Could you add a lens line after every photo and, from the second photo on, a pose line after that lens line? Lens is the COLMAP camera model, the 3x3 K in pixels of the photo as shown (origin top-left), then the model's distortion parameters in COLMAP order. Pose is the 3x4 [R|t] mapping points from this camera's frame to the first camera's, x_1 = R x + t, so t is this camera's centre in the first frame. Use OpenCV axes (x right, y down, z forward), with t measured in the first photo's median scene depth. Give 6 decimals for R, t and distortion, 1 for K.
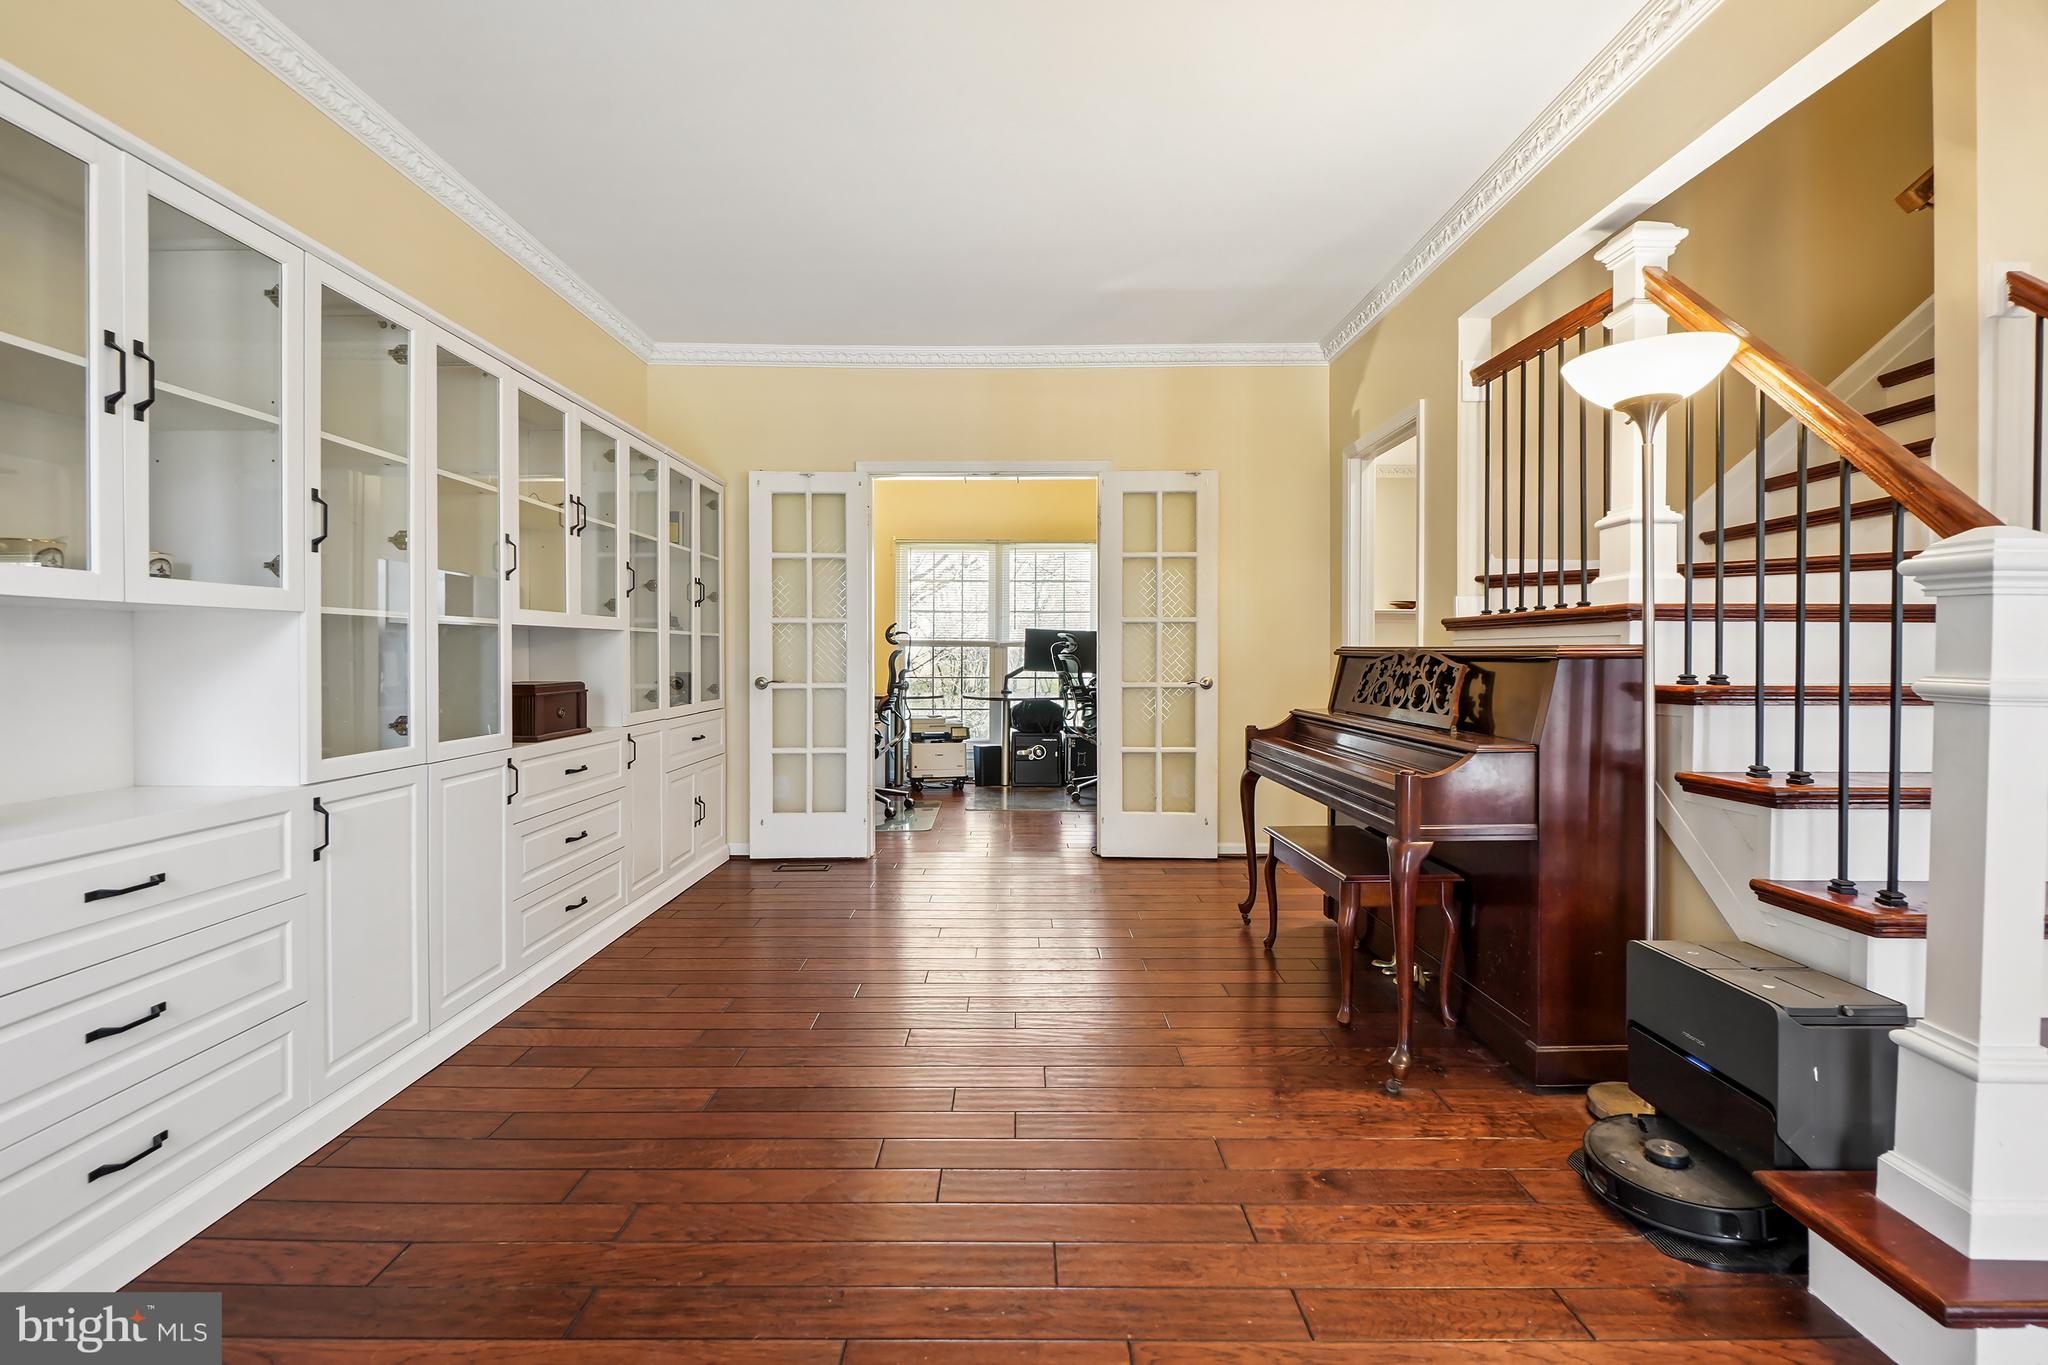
lens RADIAL K [[912.7, 0, 1016.2], [0, 912.7, 663.1], [0, 0, 1]] dist [-0.000561, -0.000769]
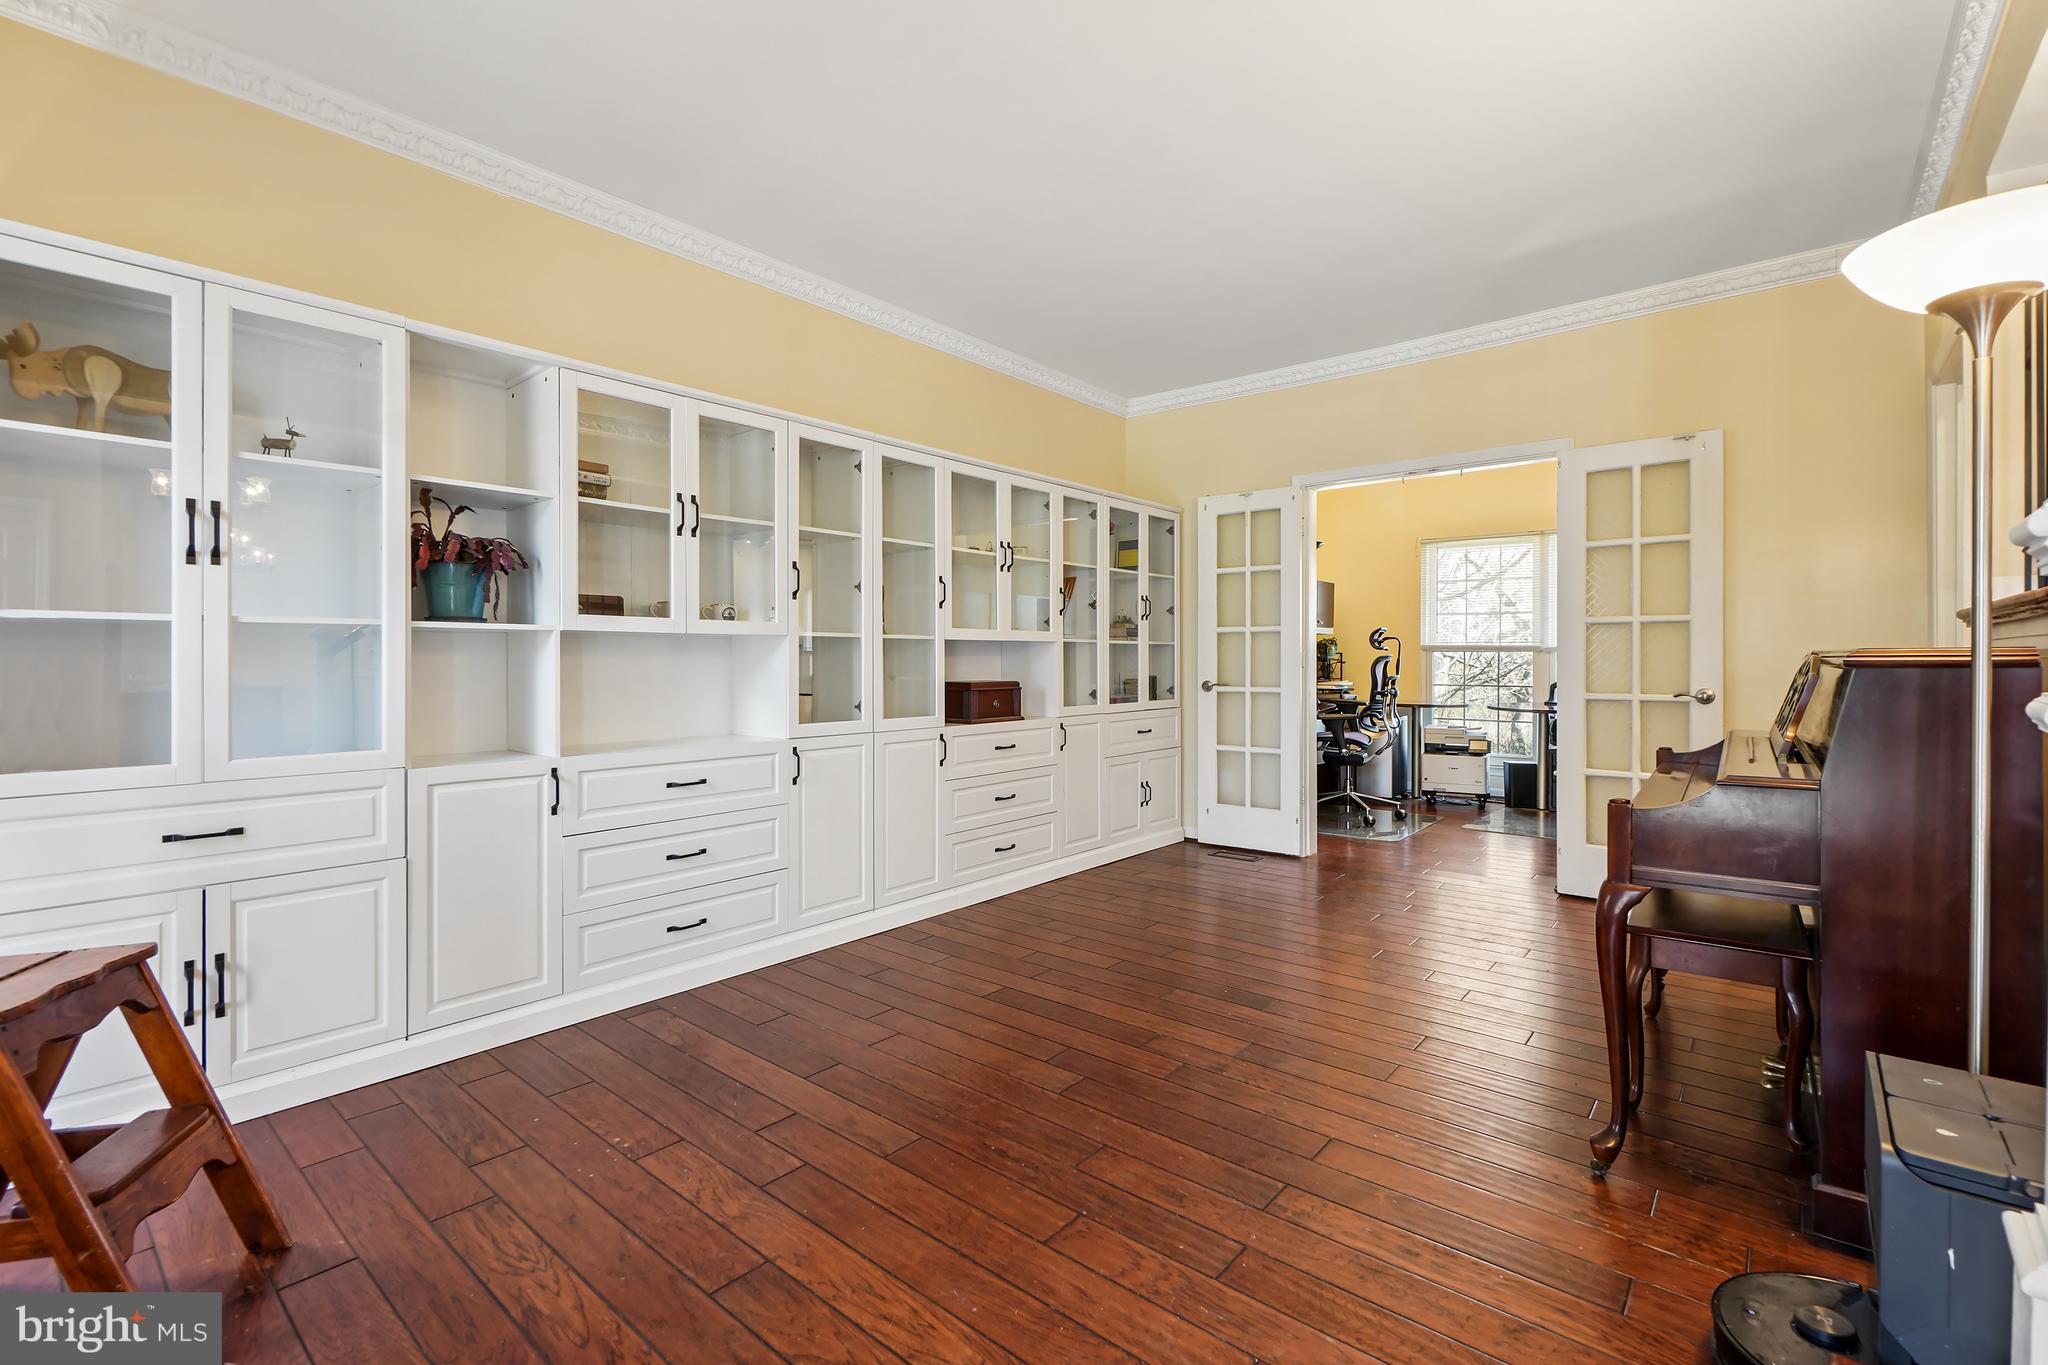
lens RADIAL K [[912.7, 0, 1016.2], [0, 912.7, 663.1], [0, 0, 1]] dist [-0.000561, -0.000769]
pose [[0.761113, 0.001887, -0.648616, 0.401489], [-0.006183, 0.999971, -0.004346, -0.000222], [0.648589, 0.007318, 0.761103, -0.002932]]
